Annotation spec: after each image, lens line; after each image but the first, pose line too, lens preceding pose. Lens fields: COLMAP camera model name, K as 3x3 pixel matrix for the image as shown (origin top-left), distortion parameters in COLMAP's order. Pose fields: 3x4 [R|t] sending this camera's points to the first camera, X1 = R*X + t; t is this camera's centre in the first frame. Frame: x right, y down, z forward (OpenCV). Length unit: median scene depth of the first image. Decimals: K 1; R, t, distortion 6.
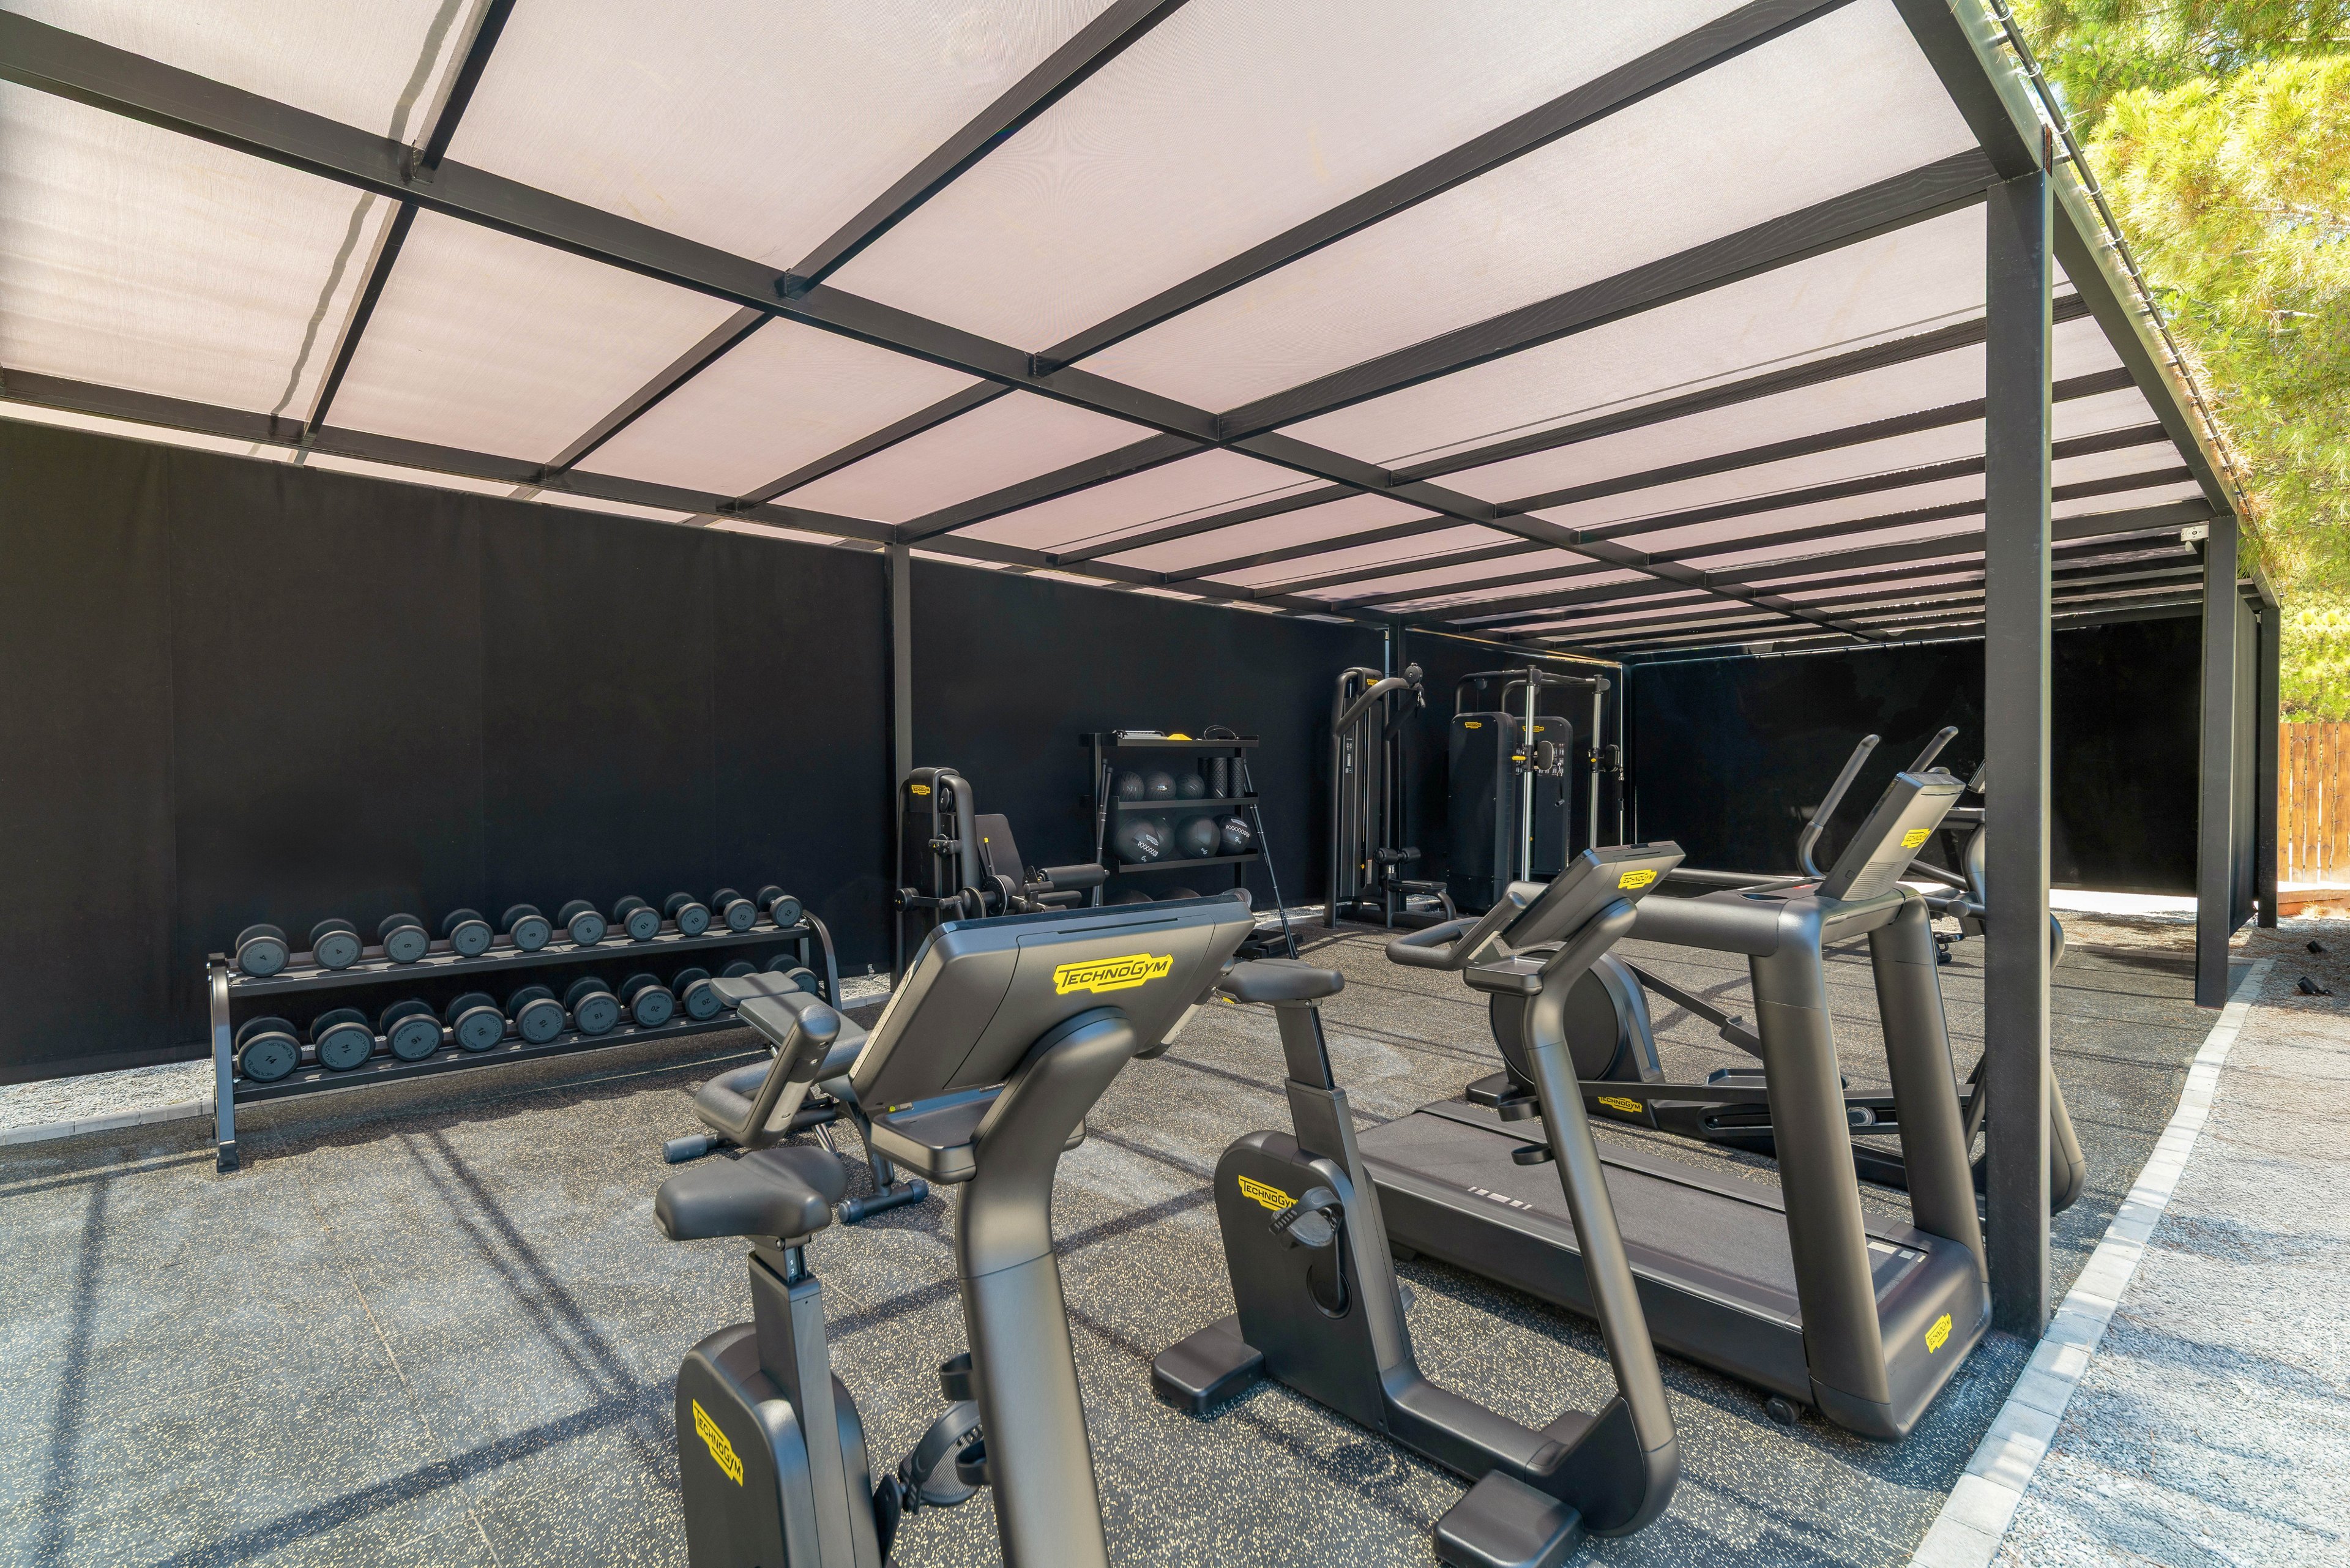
lens RADIAL K [[1112.1, 0, 1175.0], [0, 1112.1, 784.0], [0, 0, 1]] dist [0.002199, 0.000455]
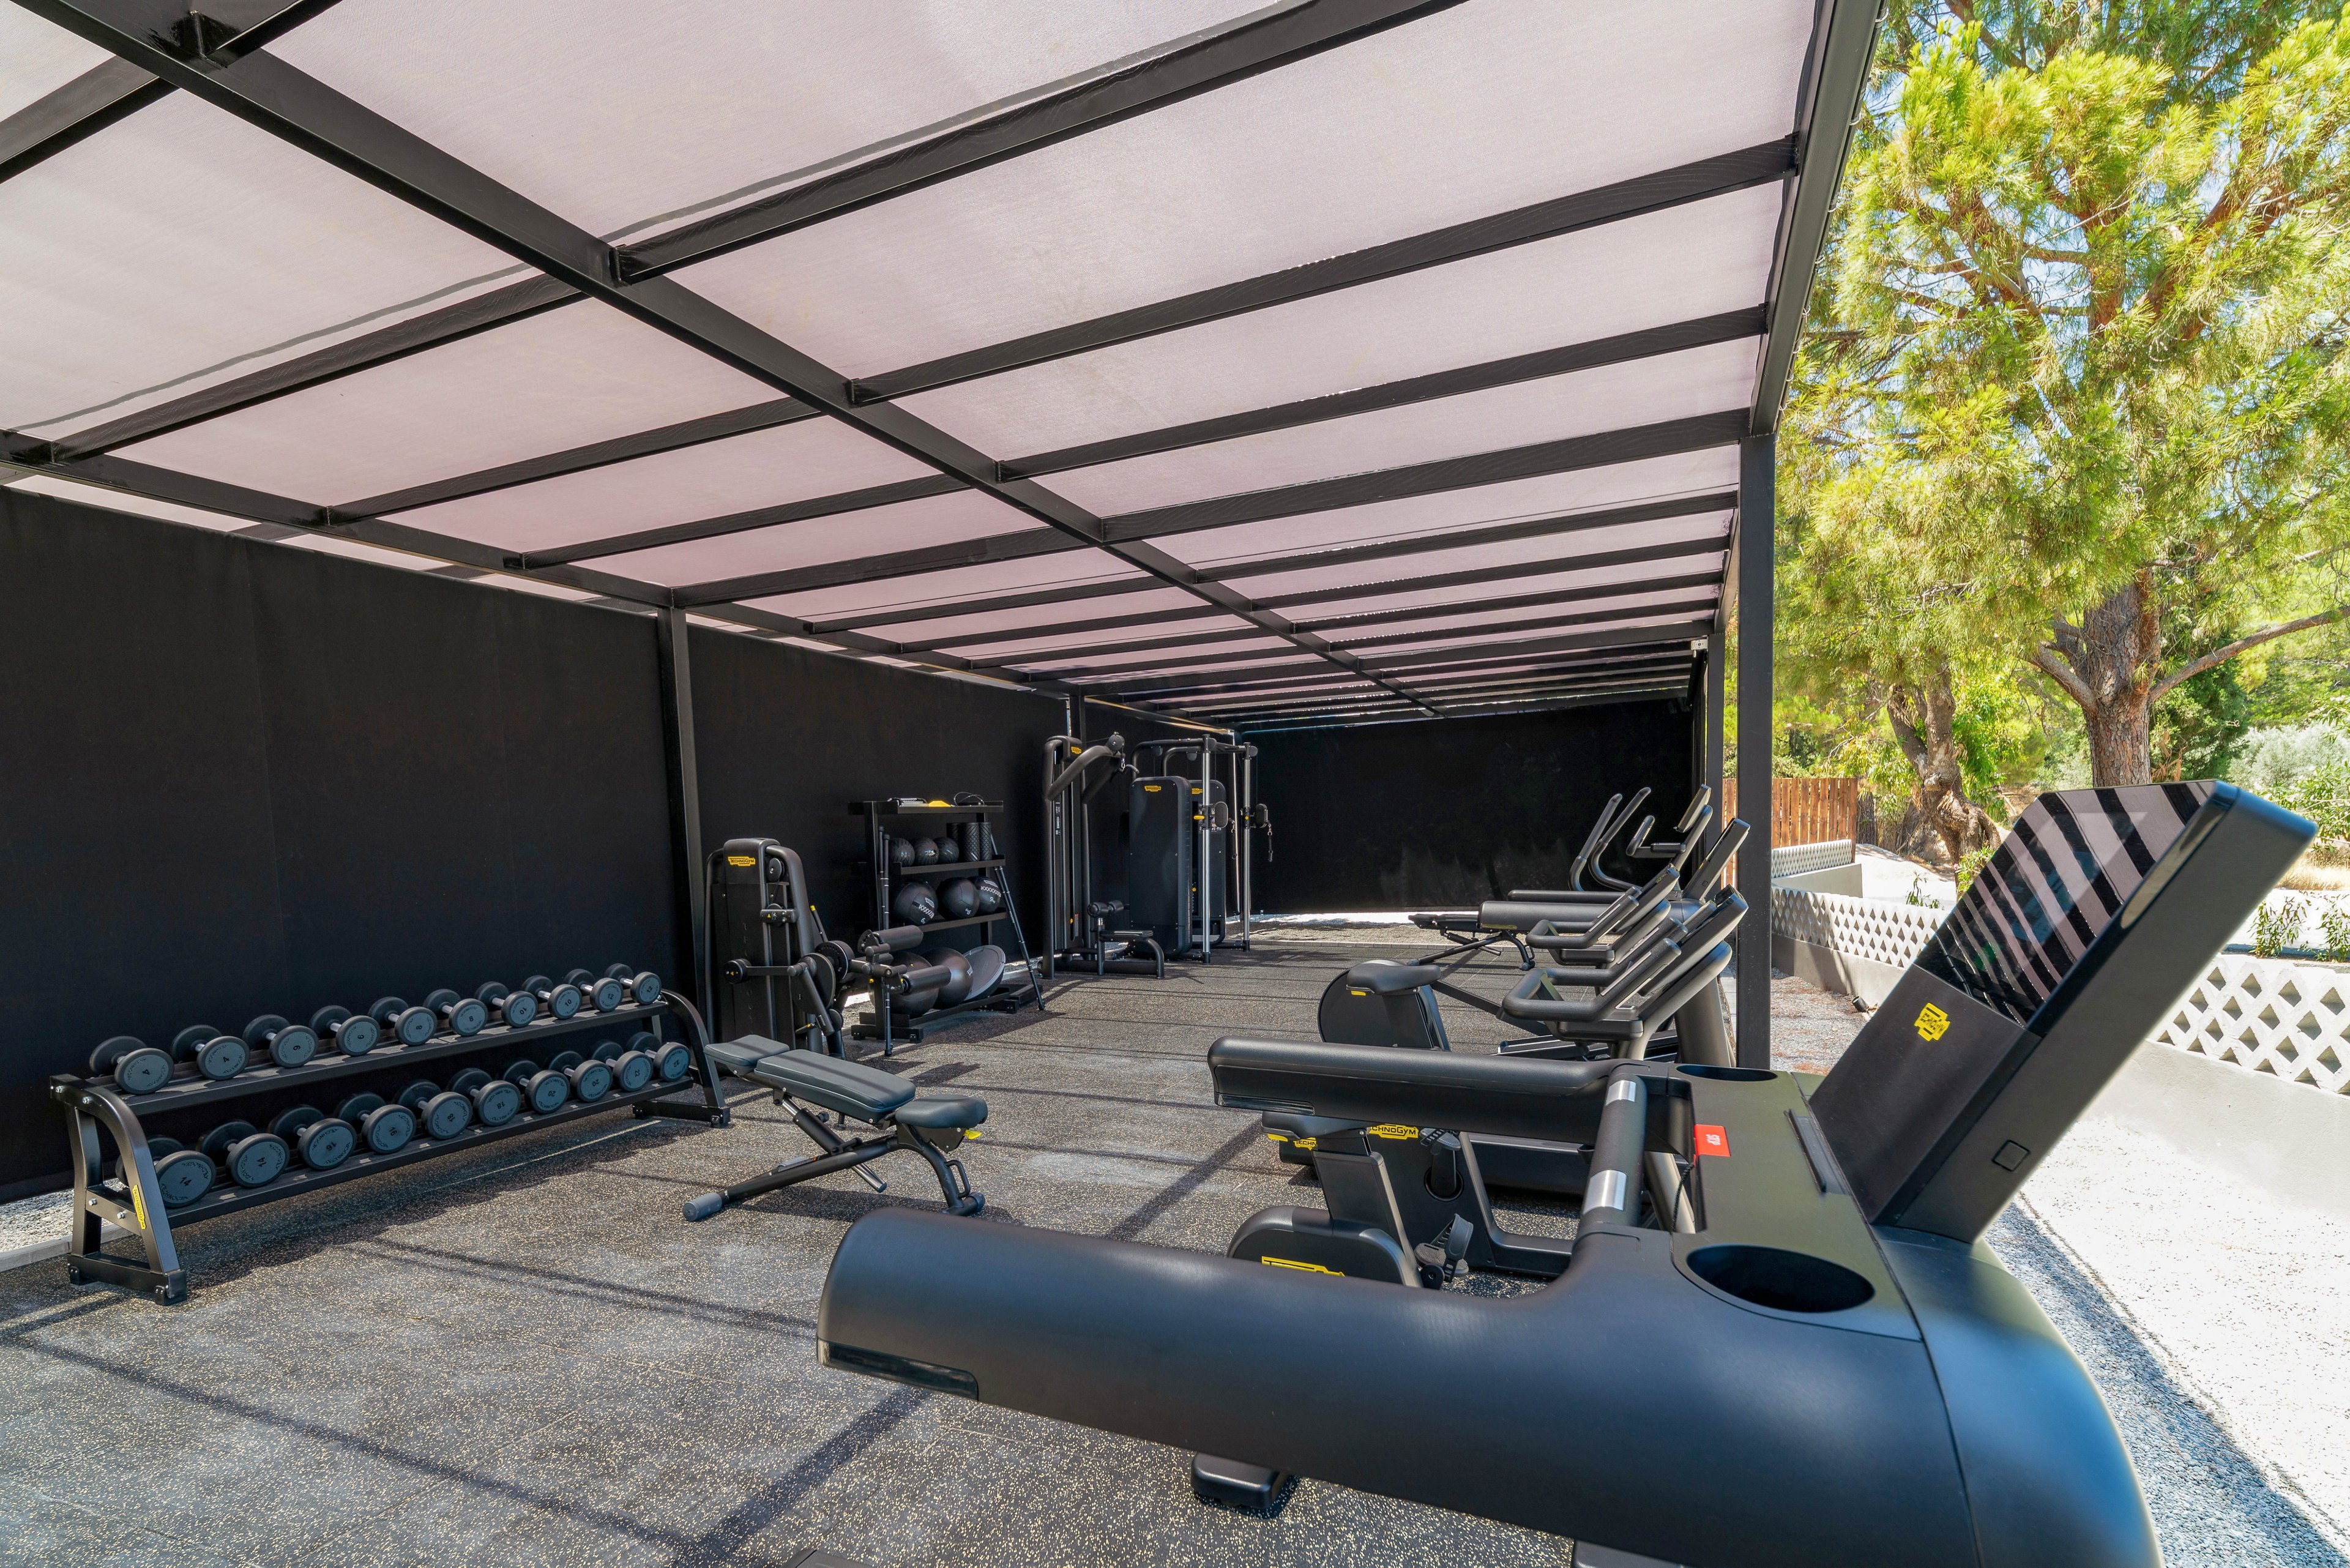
lens RADIAL K [[1101.2, 0, 1171.0], [0, 1101.2, 891.4], [0, 0, 1]] dist [0.022651, 0.000061]
pose [[0.934795, -0.045962, 0.352203, -0.175056], [0.031767, 0.998437, 0.045981, -0.000874], [-0.353765, -0.031794, 0.934794, -0.054027]]
